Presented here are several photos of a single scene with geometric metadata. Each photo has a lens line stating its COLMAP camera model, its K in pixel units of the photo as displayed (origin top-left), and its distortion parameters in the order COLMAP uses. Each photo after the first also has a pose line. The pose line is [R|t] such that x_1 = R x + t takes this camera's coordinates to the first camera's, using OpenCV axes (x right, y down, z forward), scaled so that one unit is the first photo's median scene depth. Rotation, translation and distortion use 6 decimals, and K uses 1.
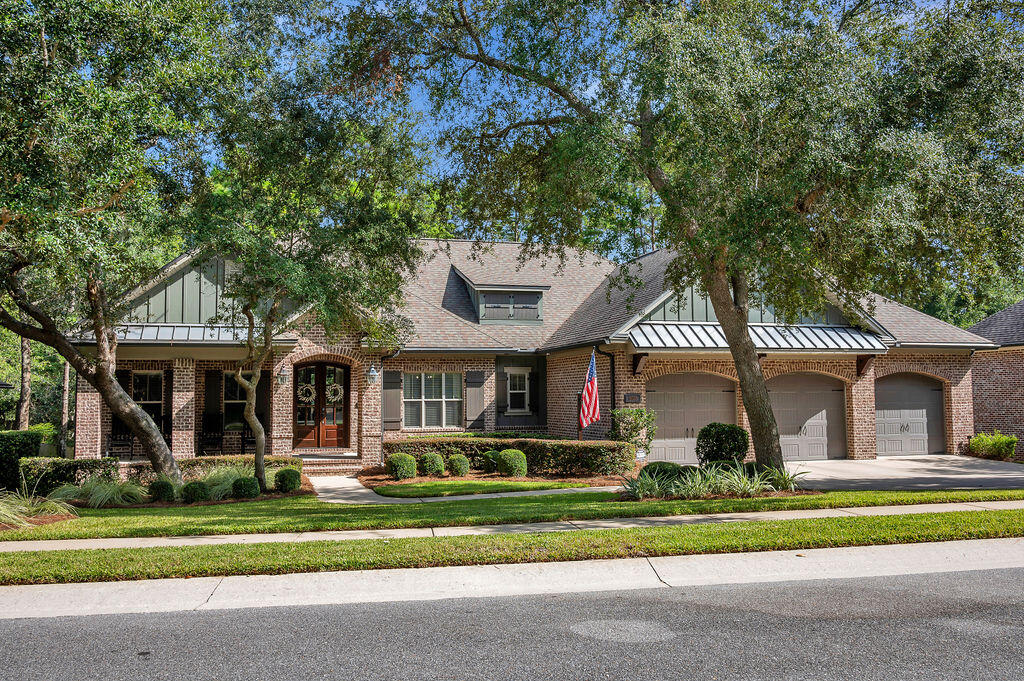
lens RADIAL K [[836.9, 0, 494.3], [0, 836.9, 357.8], [0, 0, 1]] dist [0.004852, -0.002548]
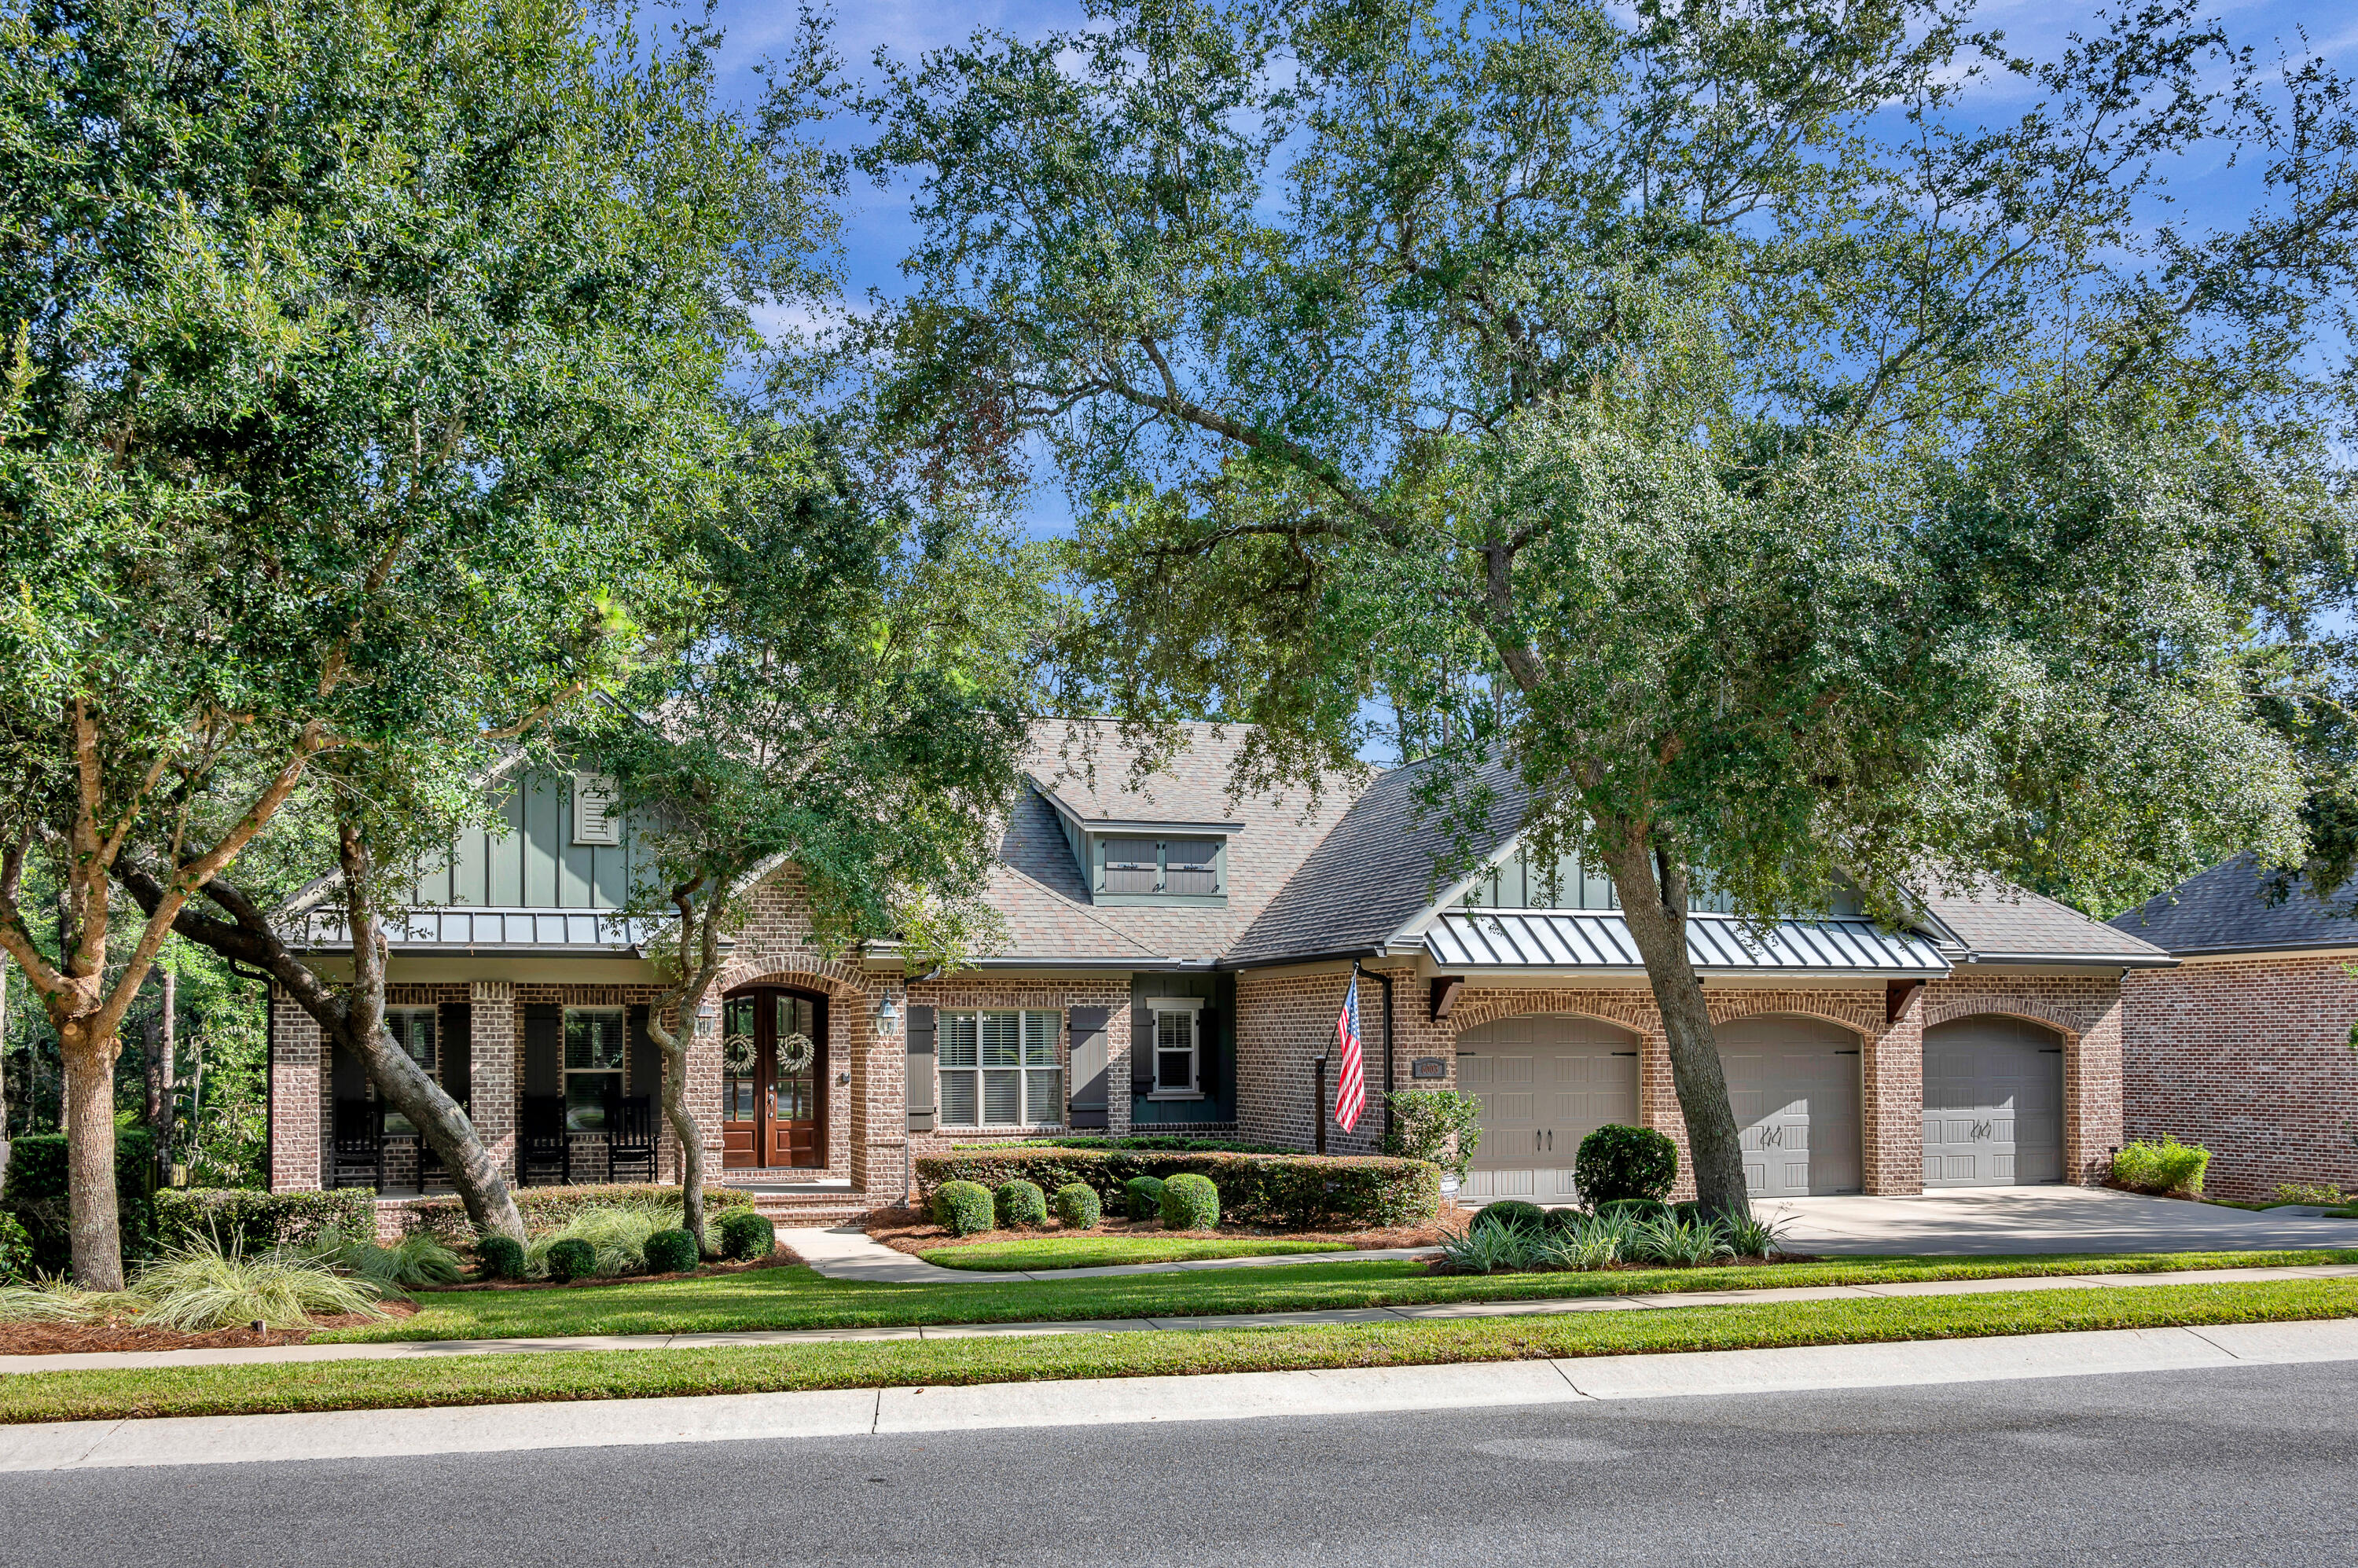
lens RADIAL K [[1986.4, 0, 1105.5], [0, 1986.4, 1035.2], [0, 0, 1]] dist [0.005701, 0.003166]
pose [[0.999355, 0.004467, 0.035620, -0.062165], [-0.006007, 0.999047, 0.043235, -0.019306], [-0.035393, -0.043421, 0.998430, -0.138211]]
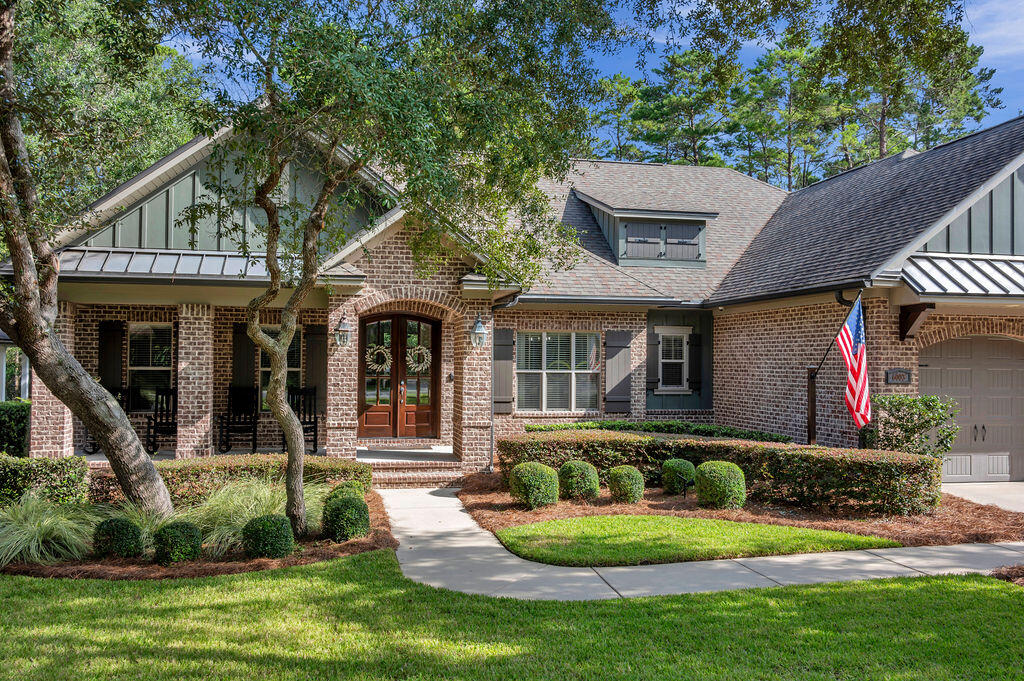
lens RADIAL K [[809.8, 0, 503.0], [0, 809.8, 362.4], [0, 0, 1]] dist [0.001200, -0.000903]
pose [[0.997734, 0.017018, -0.065092, -0.086435], [-0.013817, 0.998688, 0.049318, 0.011950], [0.065846, -0.048307, 0.996660, 0.376528]]
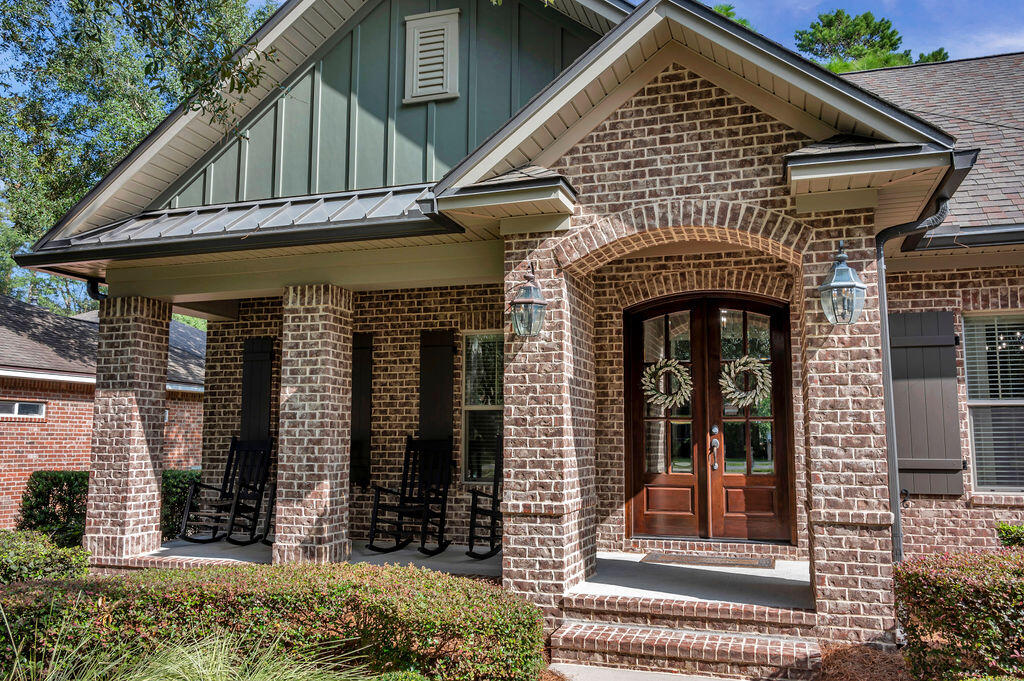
lens RADIAL K [[825.0, 0, 512.0], [0, 825.0, 340.5], [0, 0, 1]] dist [0.000495, 0.000668]
pose [[0.837359, -0.056746, -0.543700, -0.093223], [0.017442, 0.996865, -0.077180, 0.055095], [0.546375, 0.055144, 0.835723, 0.732990]]
